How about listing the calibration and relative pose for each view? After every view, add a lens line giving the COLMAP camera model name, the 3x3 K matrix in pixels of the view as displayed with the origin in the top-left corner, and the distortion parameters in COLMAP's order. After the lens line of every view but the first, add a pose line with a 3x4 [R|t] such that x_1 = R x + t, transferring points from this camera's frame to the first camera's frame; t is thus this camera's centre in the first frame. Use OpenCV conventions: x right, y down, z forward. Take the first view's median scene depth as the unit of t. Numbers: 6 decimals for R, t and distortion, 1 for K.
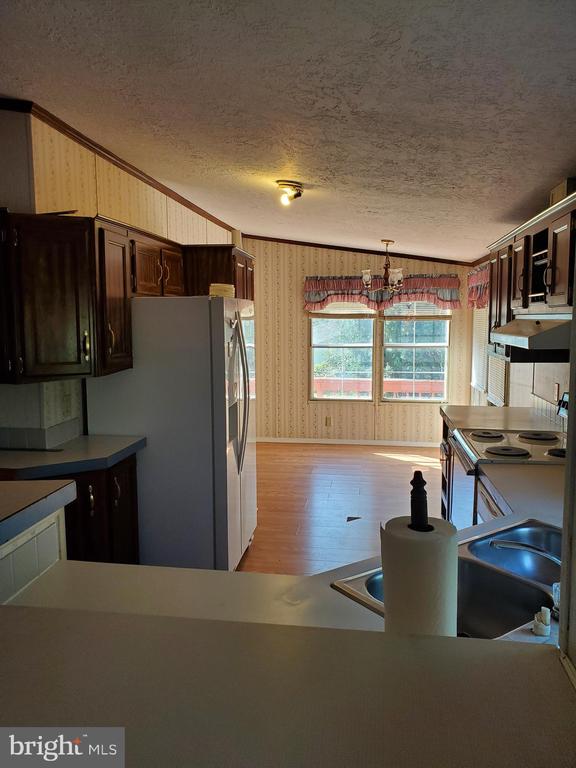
lens RADIAL K [[591.4, 0, 288.0], [0, 591.4, 384.0], [0, 0, 1]] dist [0.004620, -0.001037]
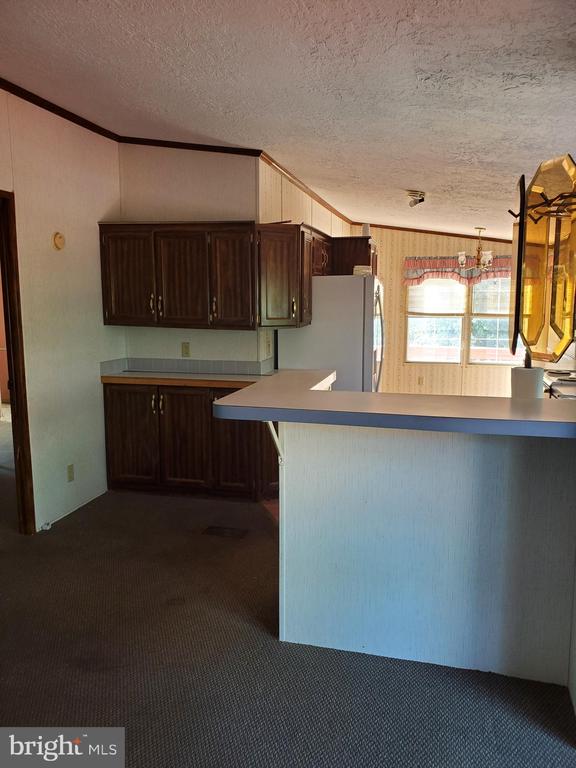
lens RADIAL K [[582.4, 0, 287.9], [0, 582.4, 374.7], [0, 0, 1]] dist [-0.007587, -0.004020]
pose [[0.992798, 0.020449, -0.118041, -0.069024], [-0.017236, 0.999454, 0.028175, 0.028301], [0.118553, -0.025938, 0.992609, -0.213327]]
